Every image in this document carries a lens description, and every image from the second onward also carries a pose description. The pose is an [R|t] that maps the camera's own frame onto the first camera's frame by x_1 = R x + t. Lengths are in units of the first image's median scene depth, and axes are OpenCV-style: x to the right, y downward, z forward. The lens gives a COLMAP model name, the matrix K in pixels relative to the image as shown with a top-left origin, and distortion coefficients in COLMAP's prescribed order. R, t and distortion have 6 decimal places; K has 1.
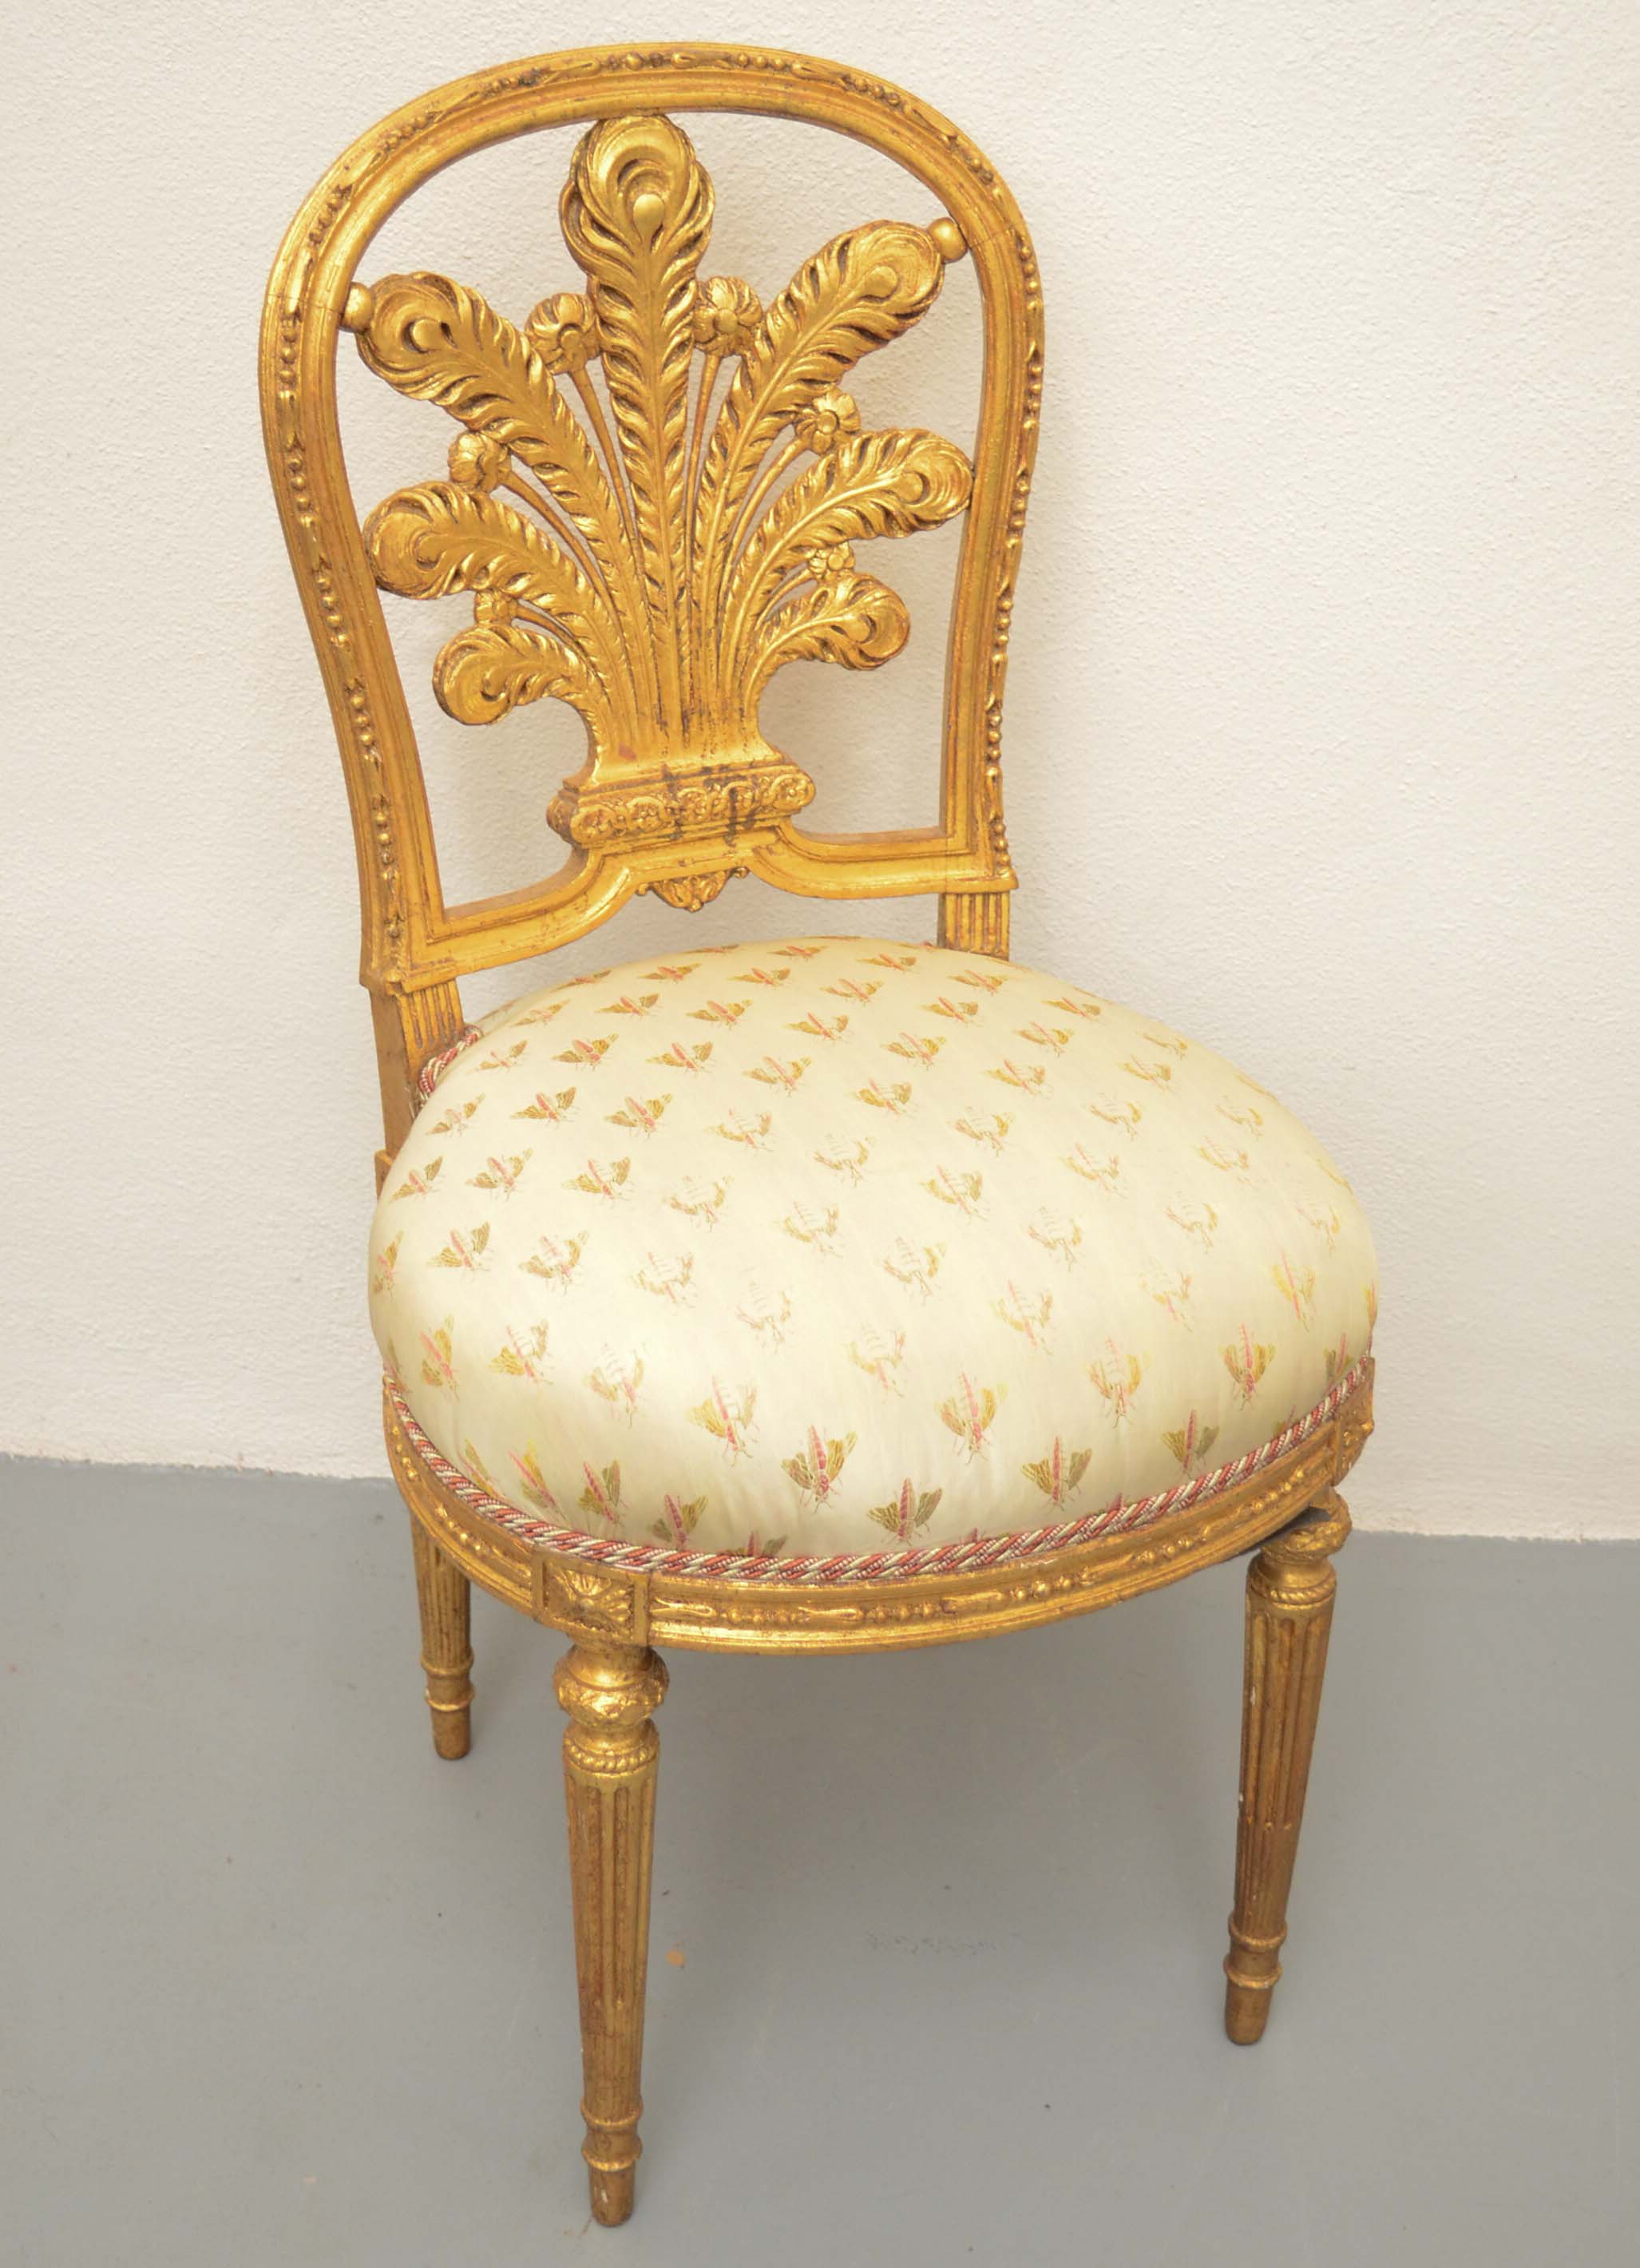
lens RADIAL K [[3708.2, 0, 820.0], [0, 3708.2, 1134.0], [0, 0, 1]] dist [-0.032243, -0.045103]
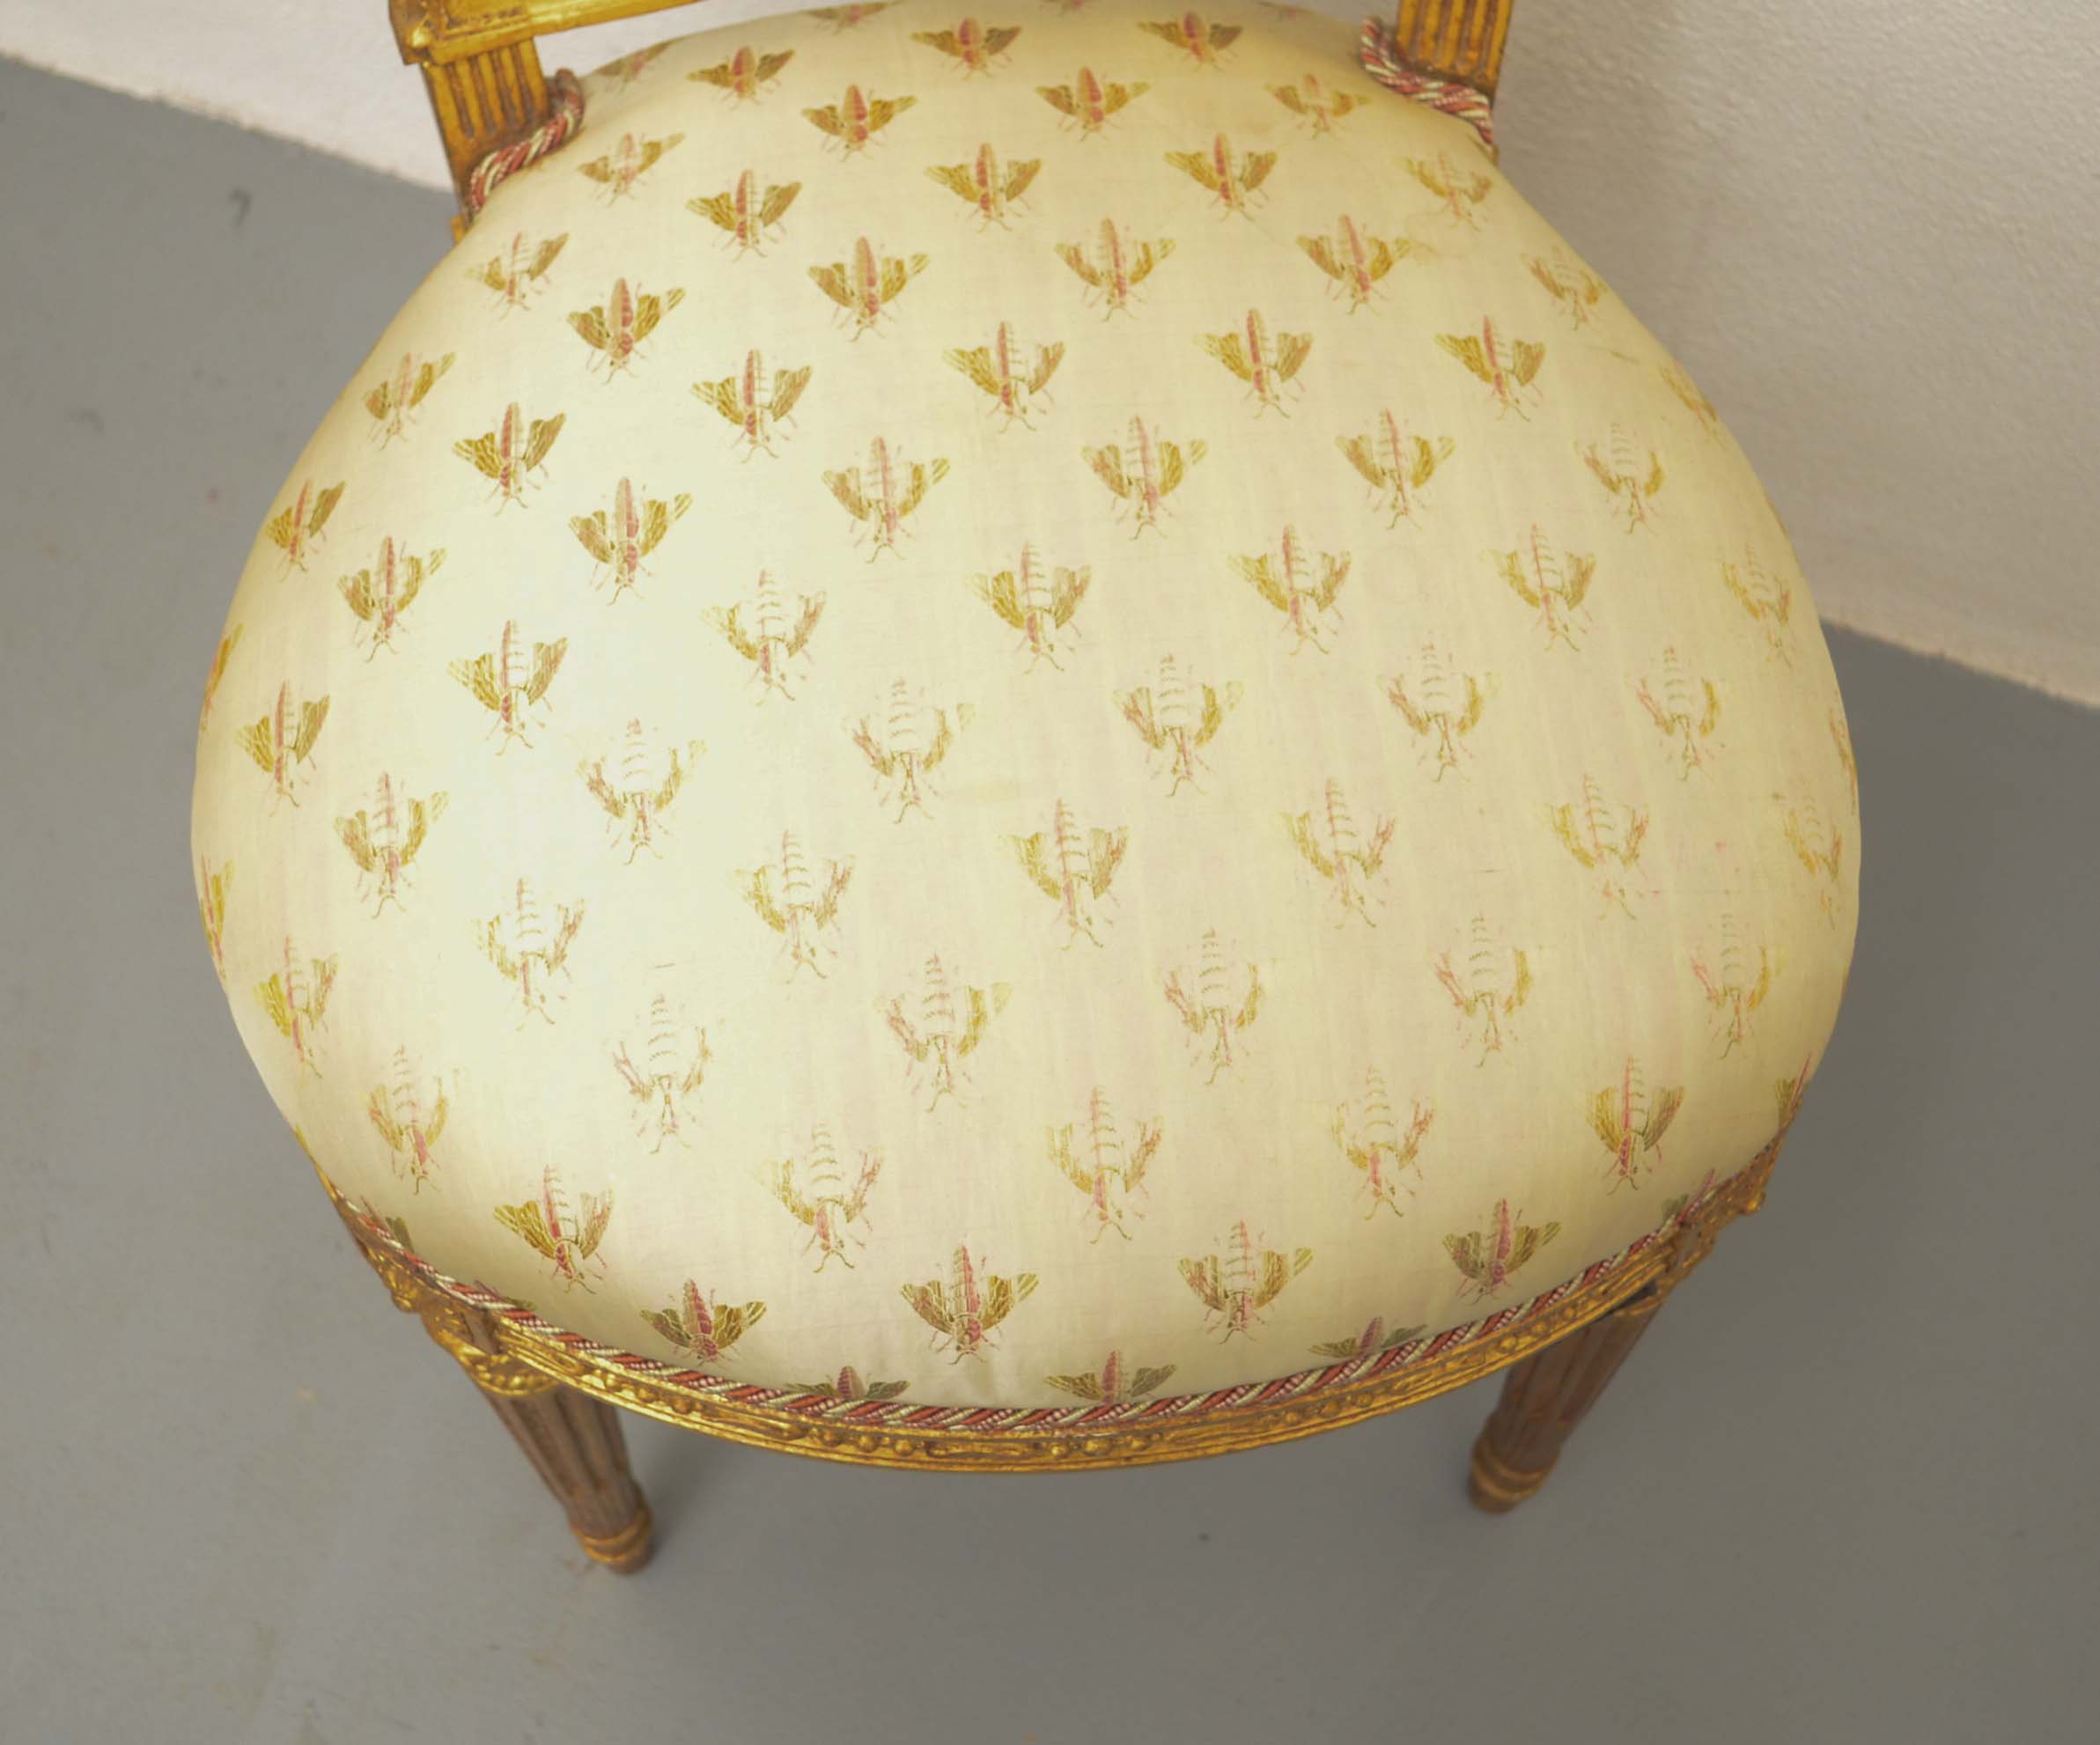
lens RADIAL K [[3069.9, 0, 918.3], [0, 3069.9, 871.1], [0, 0, 1]] dist [-0.052144, -0.062154]
pose [[0.948434, 0.258282, -0.183747, 0.092518], [-0.116584, 0.823302, 0.555501, -0.221911], [0.294756, -0.505434, 0.810960, 0.557278]]
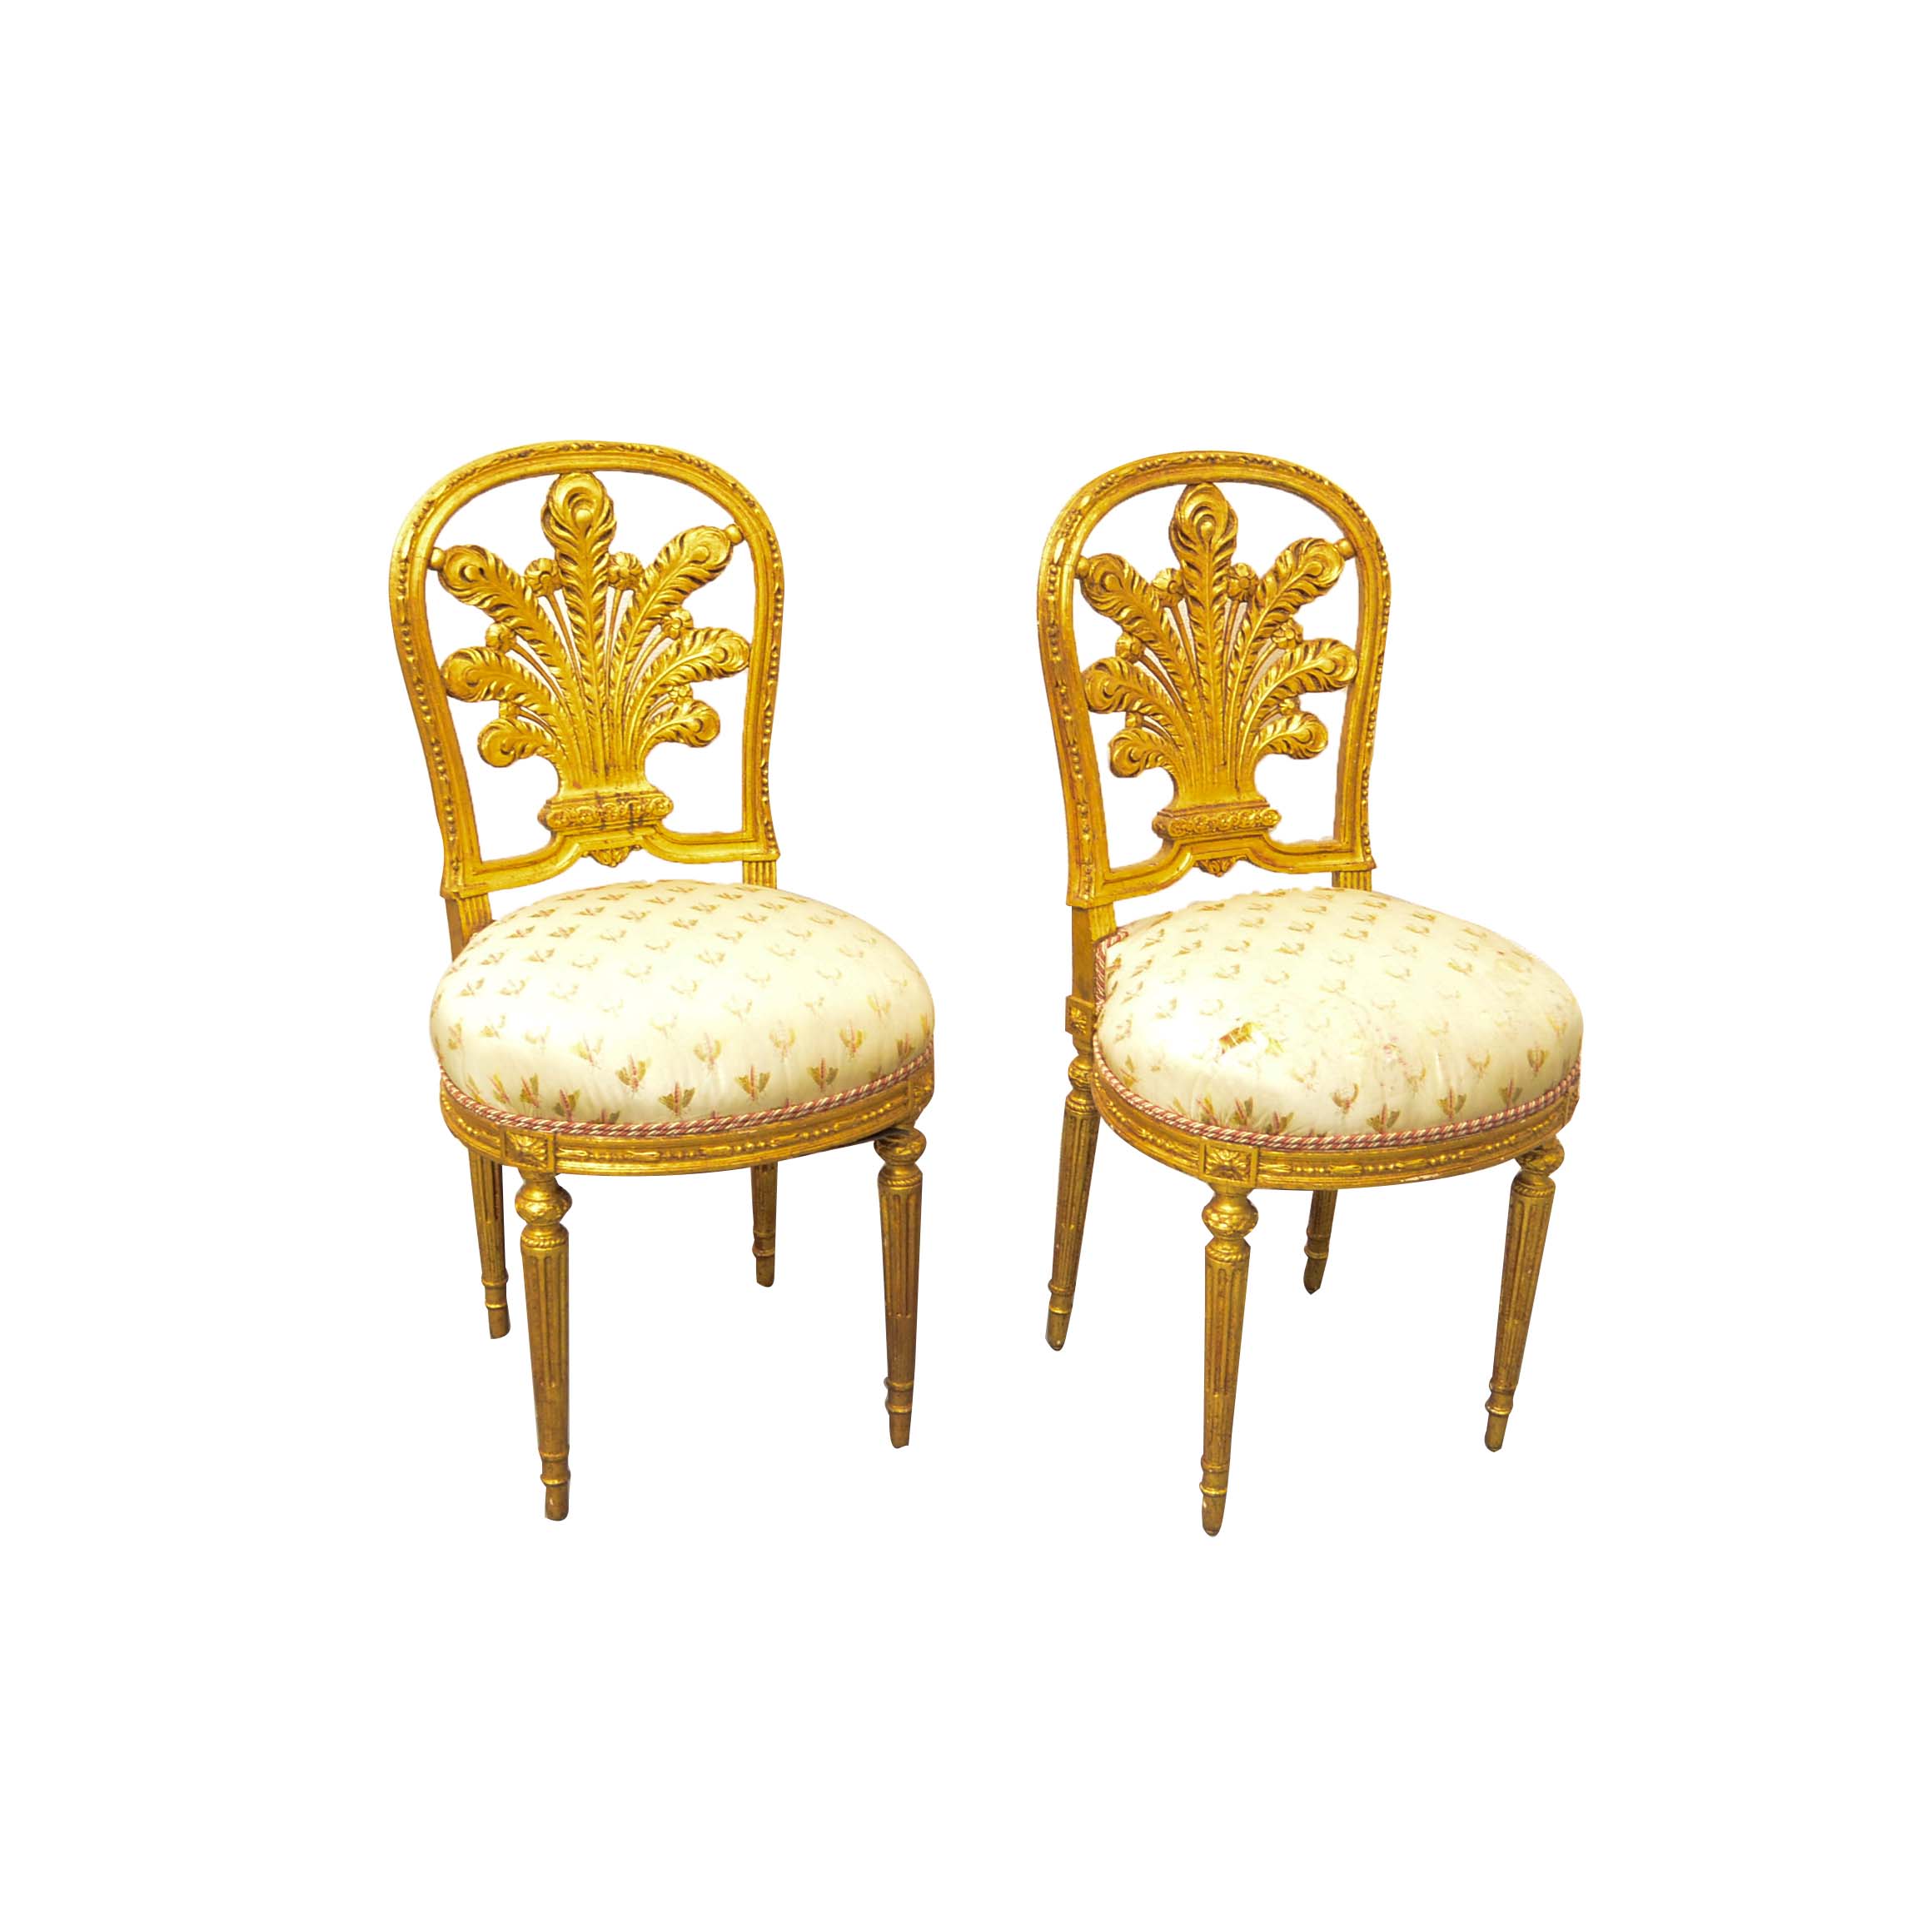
lens RADIAL K [[2611.9, 0, 1062.0], [0, 2611.9, 978.5], [0, 0, 1]] dist [-0.079146, 0.016216]
pose [[0.998993, -0.009953, 0.043742, 0.153301], [0.016643, 0.987718, -0.155360, 0.232666], [-0.041658, 0.155932, 0.986889, -0.400093]]
